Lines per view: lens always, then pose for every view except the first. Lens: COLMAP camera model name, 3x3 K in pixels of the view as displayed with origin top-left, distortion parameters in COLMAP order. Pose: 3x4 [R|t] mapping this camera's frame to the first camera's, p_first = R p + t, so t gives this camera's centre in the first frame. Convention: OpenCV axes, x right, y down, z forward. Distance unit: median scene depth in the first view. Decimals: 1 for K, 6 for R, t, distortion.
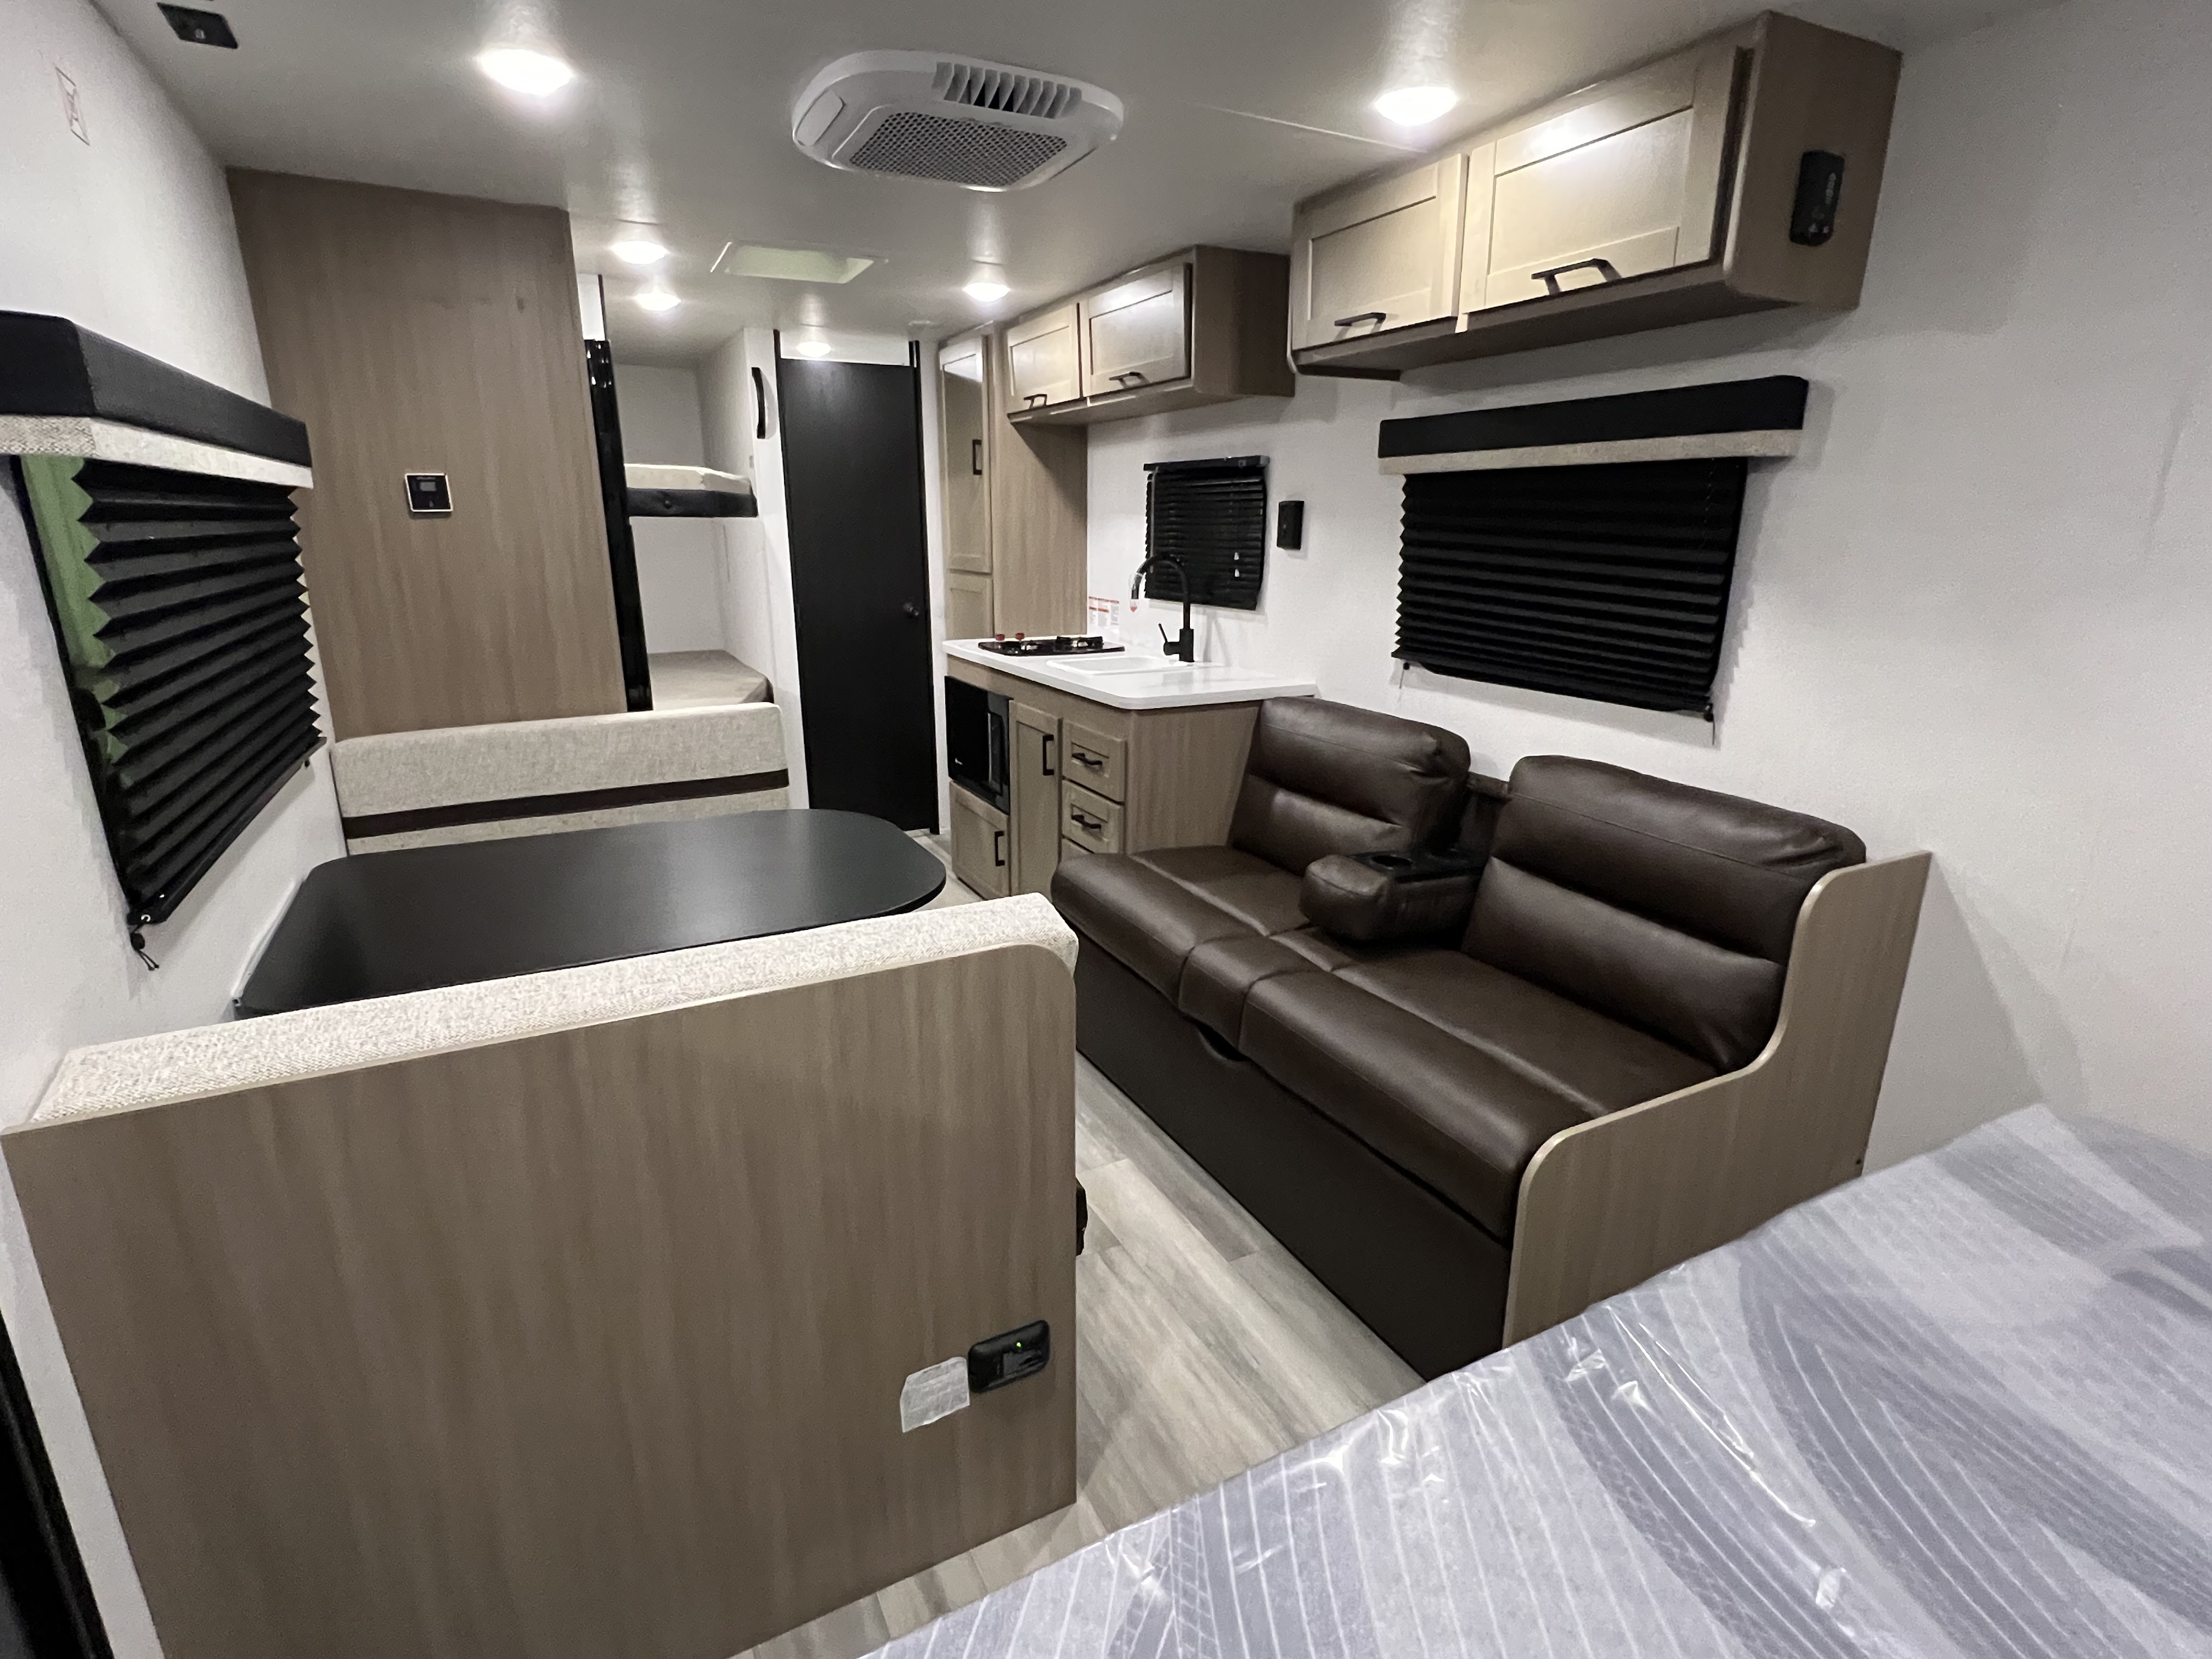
lens RADIAL K [[1077.7, 0, 1099.8], [0, 1077.7, 829.5], [0, 0, 1]] dist [-0.000027, 0.000462]
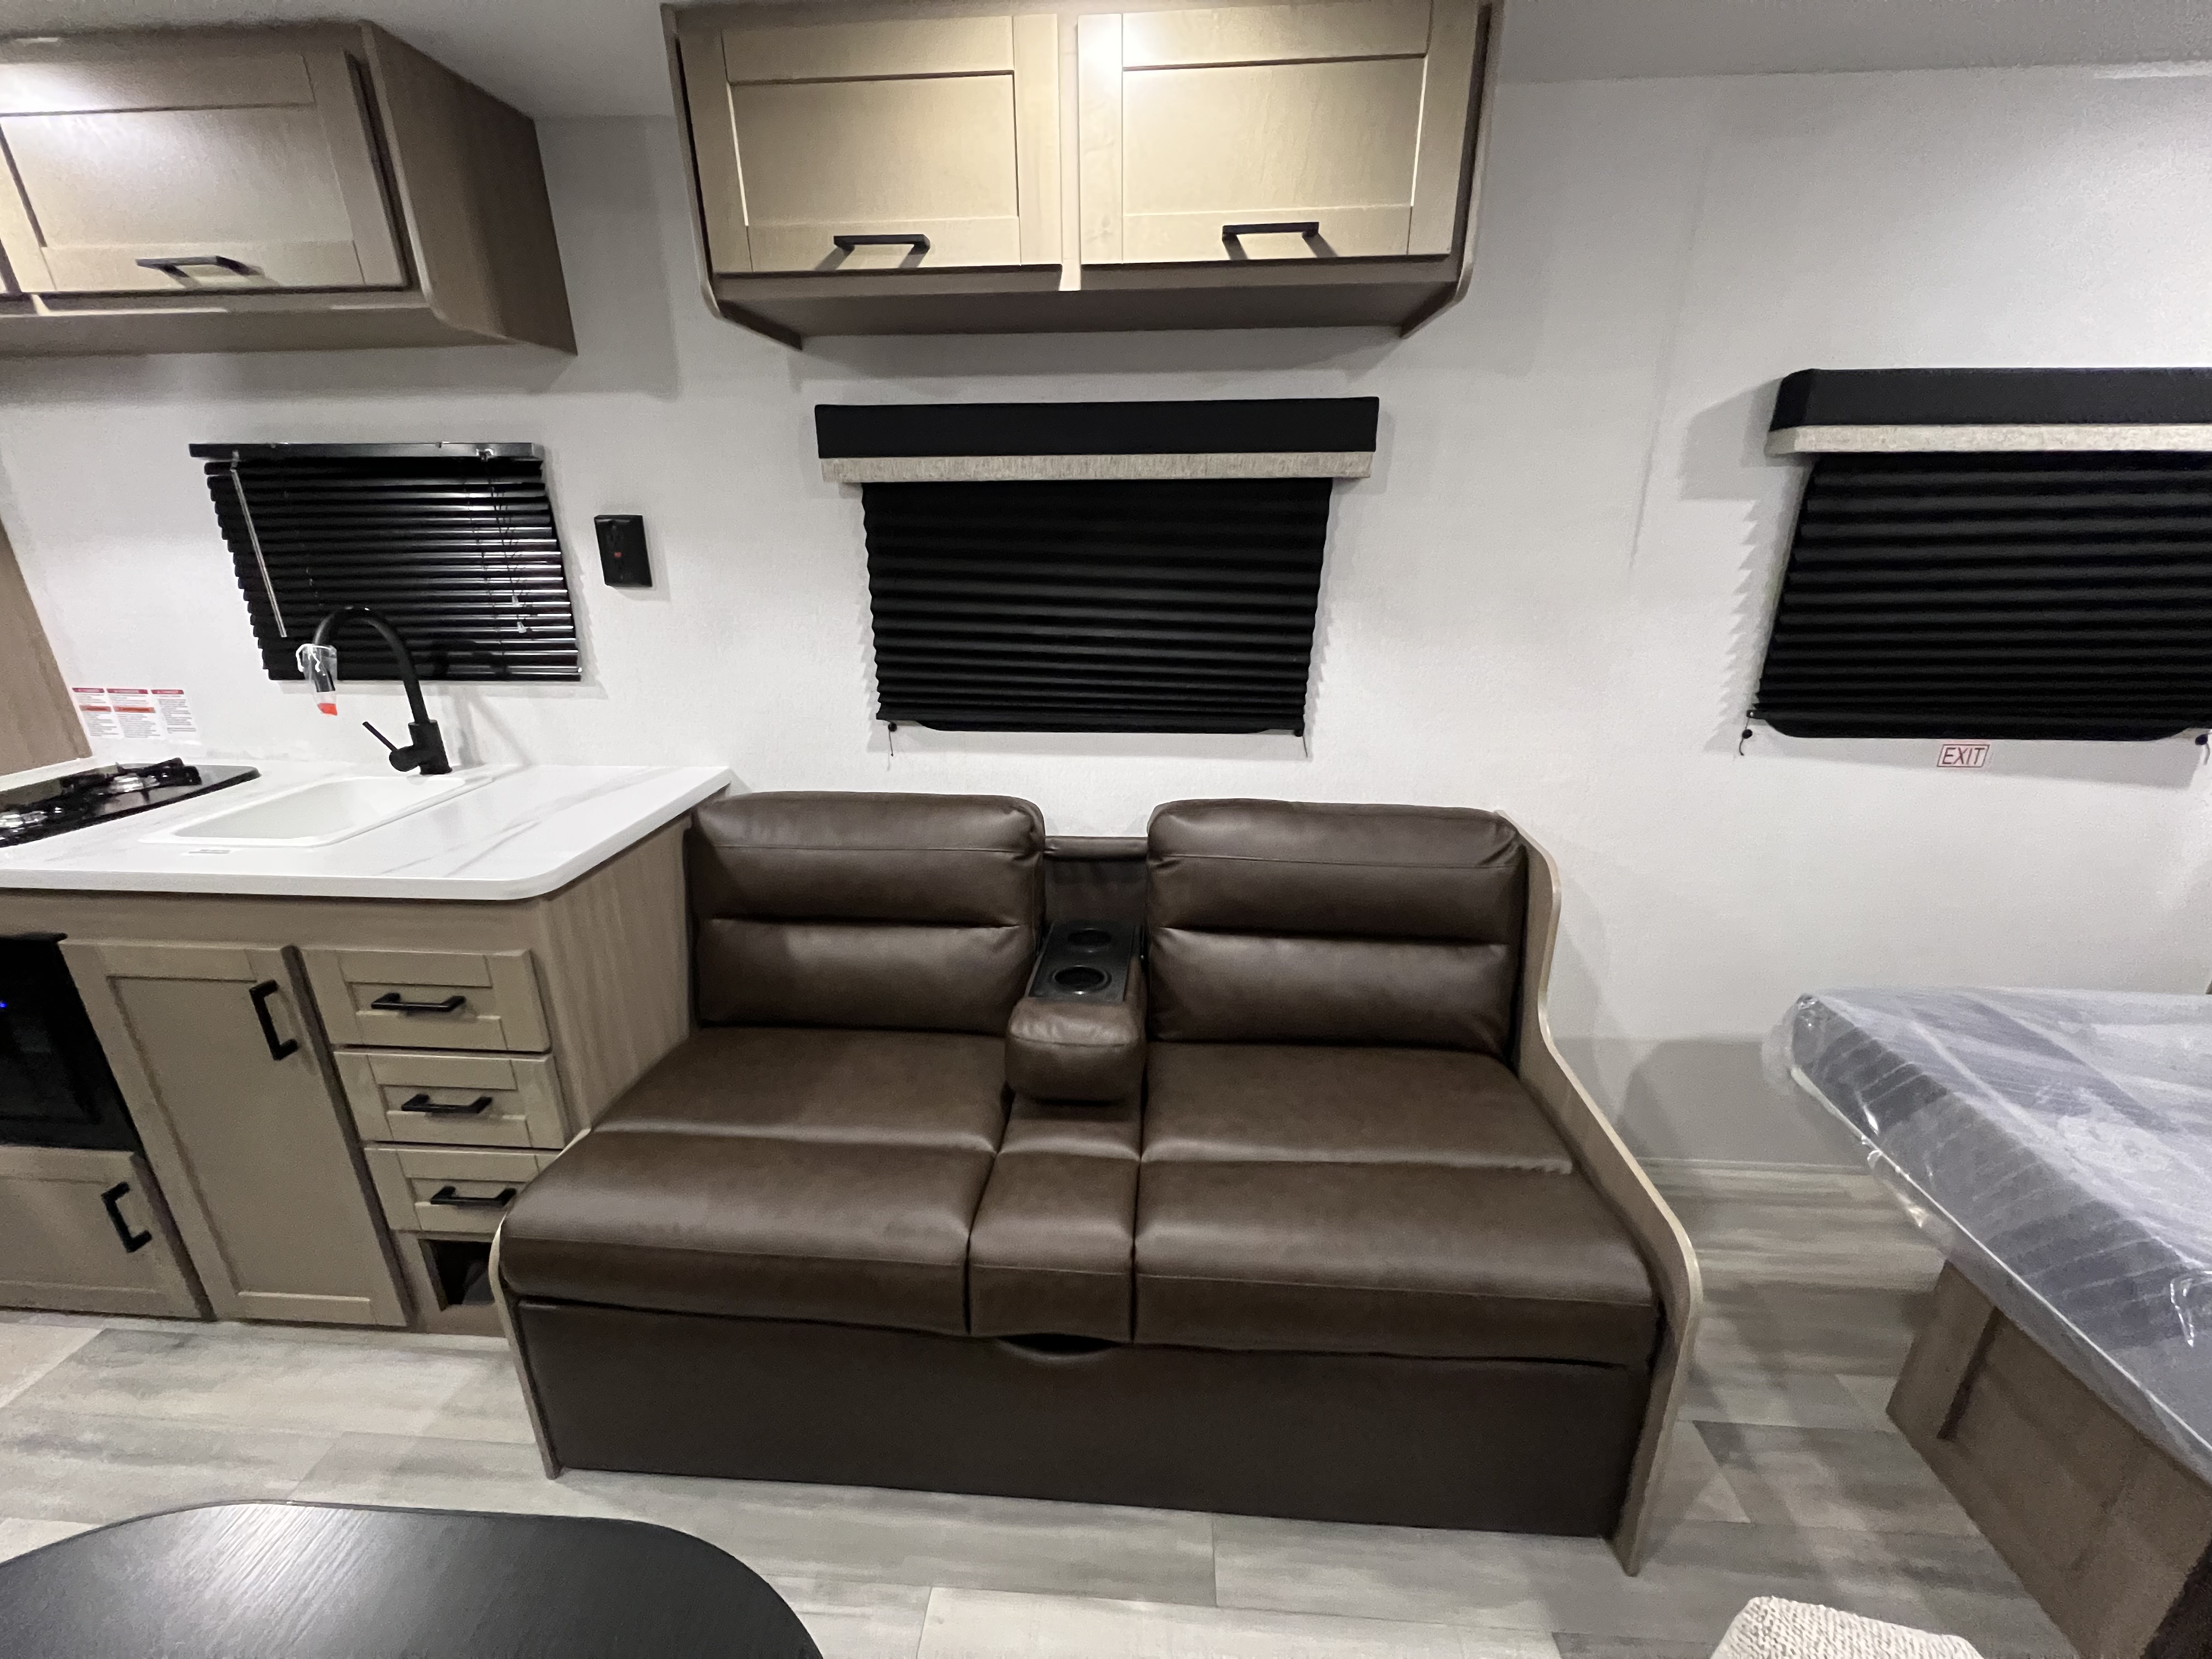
lens RADIAL K [[887.5, 0, 1102.7], [0, 887.5, 825.4], [0, 0, 1]] dist [0.000557, -0.000226]
pose [[0.521278, -0.287331, 0.803561, -0.174889], [0.242219, 0.952705, 0.183530, -0.157223], [-0.818290, 0.098968, 0.566221, 0.482813]]
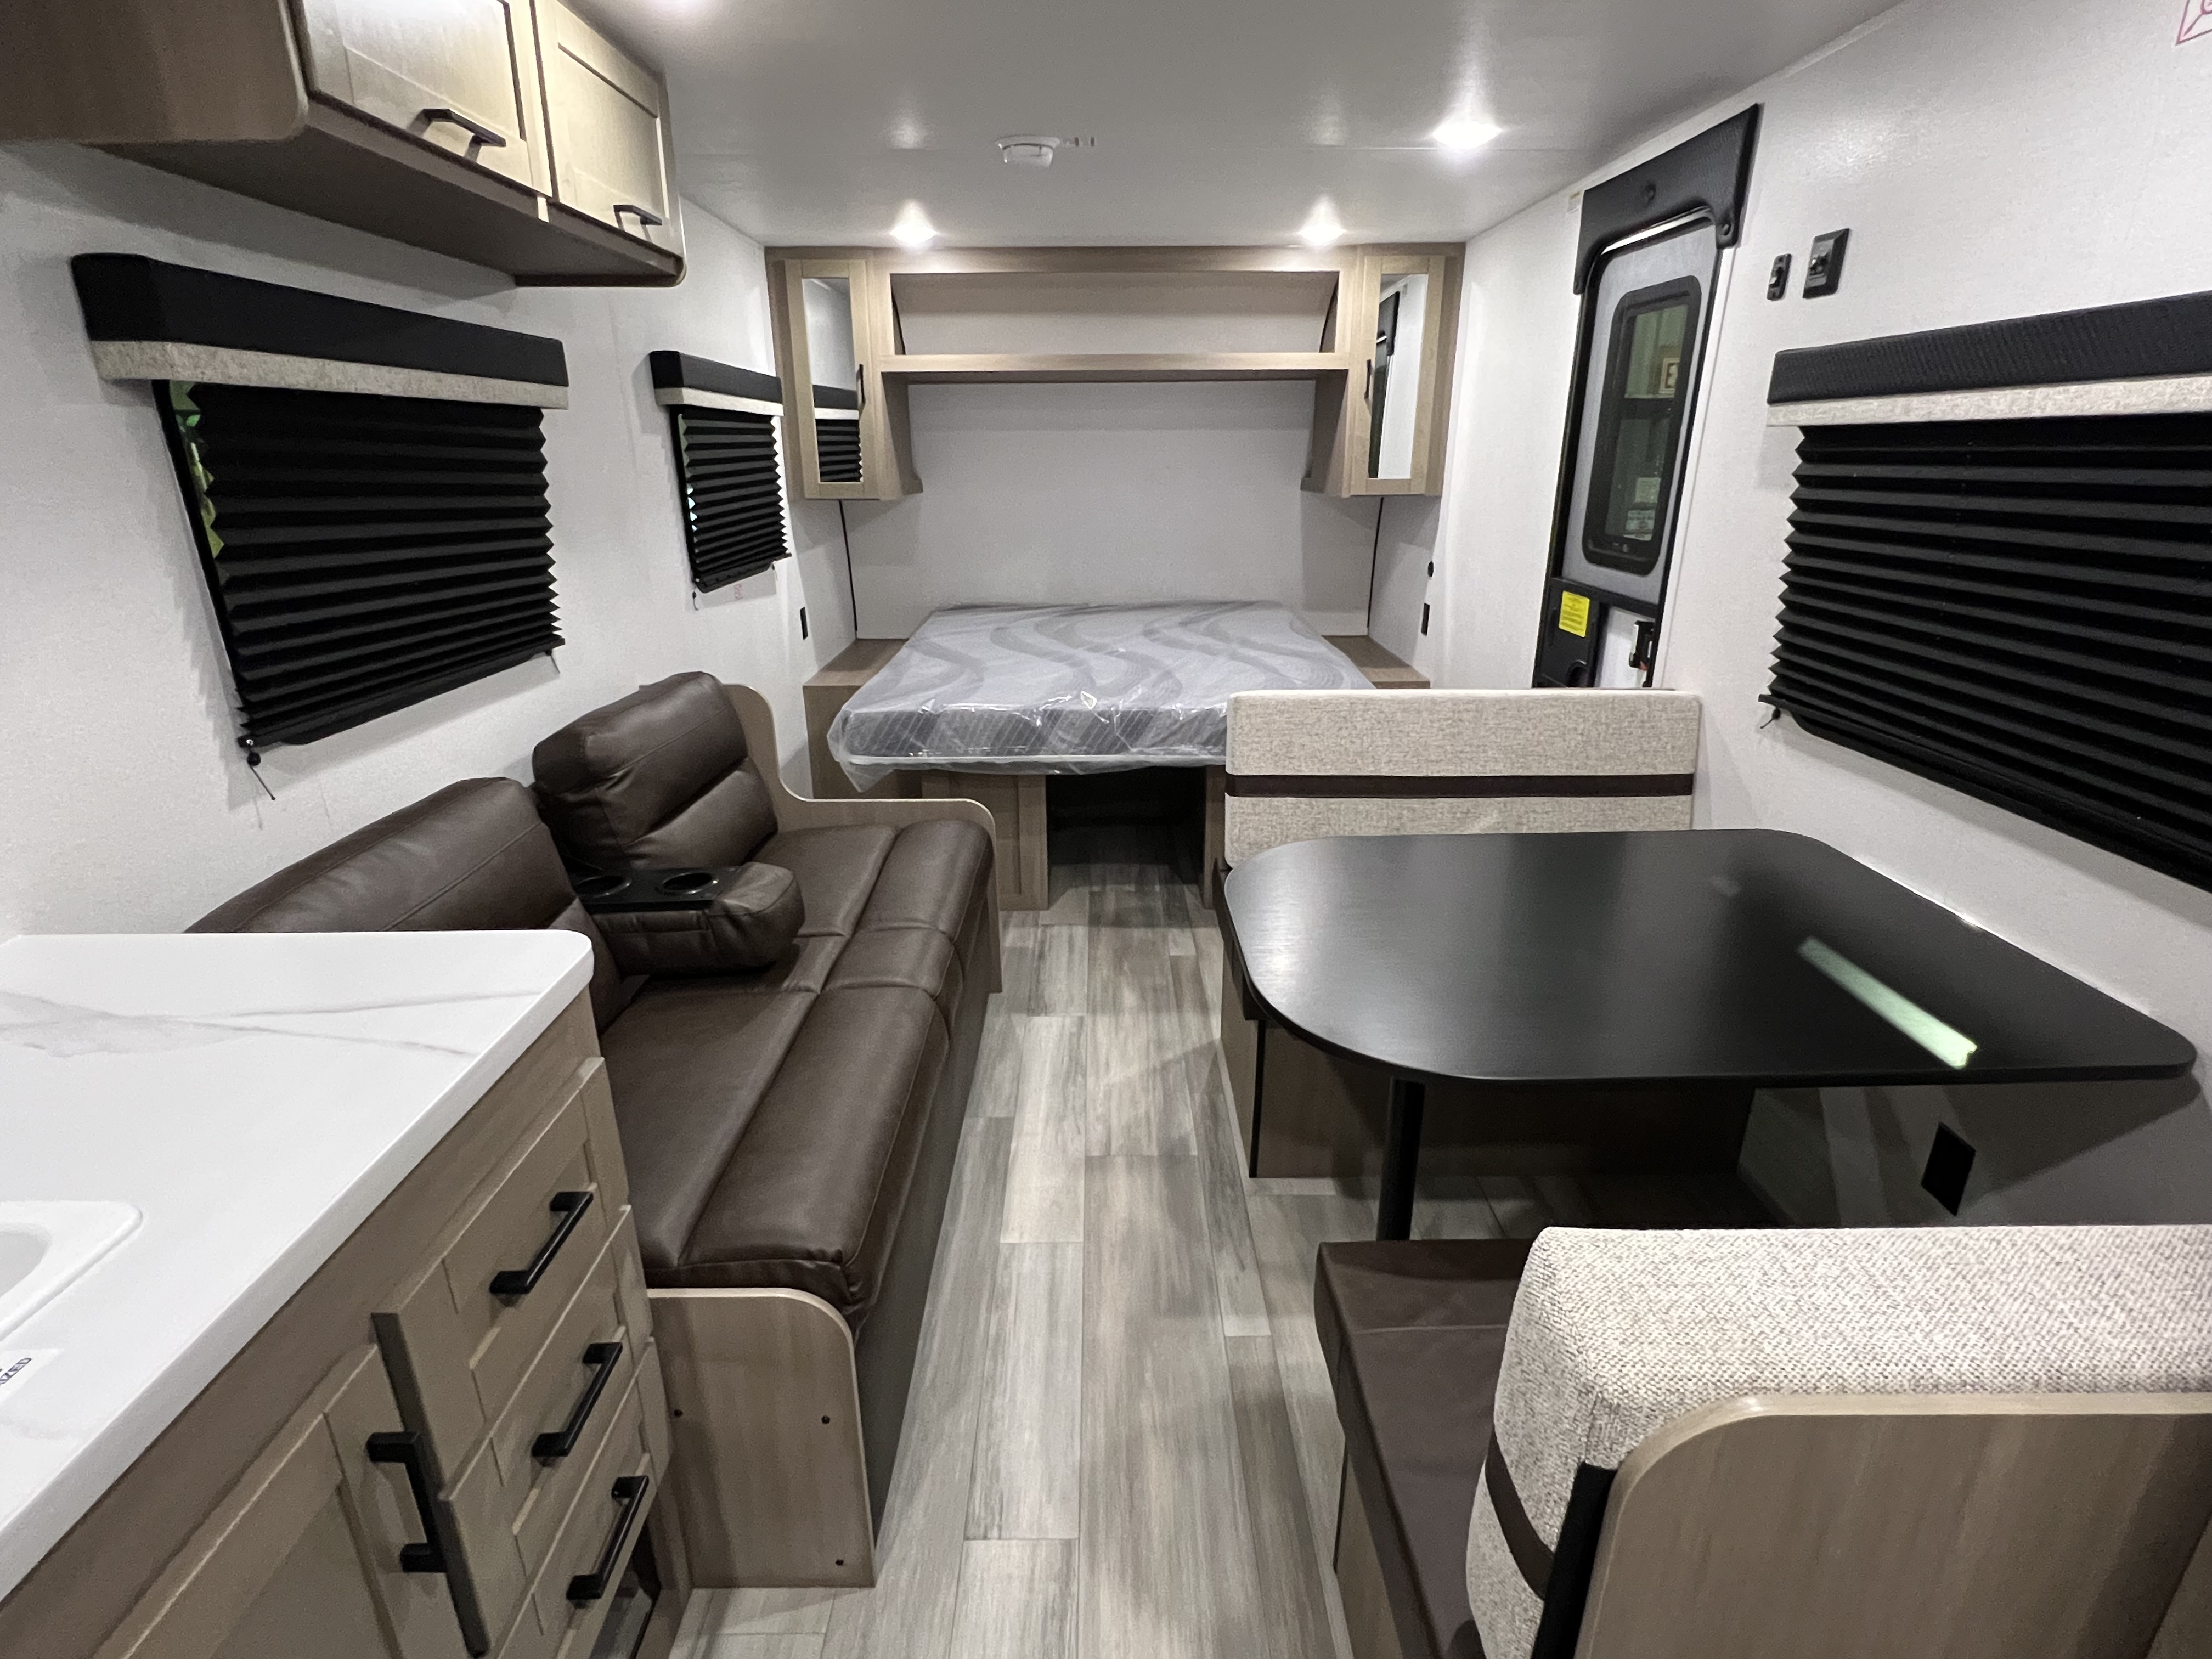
lens RADIAL K [[1077.7, 0, 1099.8], [0, 1077.7, 829.5], [0, 0, 1]] dist [-0.000027, 0.000462]
pose [[-0.888495, -0.149997, 0.433679, -0.297038], [0.130923, 0.822929, 0.552854, -0.341217], [-0.439813, 0.547986, -0.711530, 1.150918]]
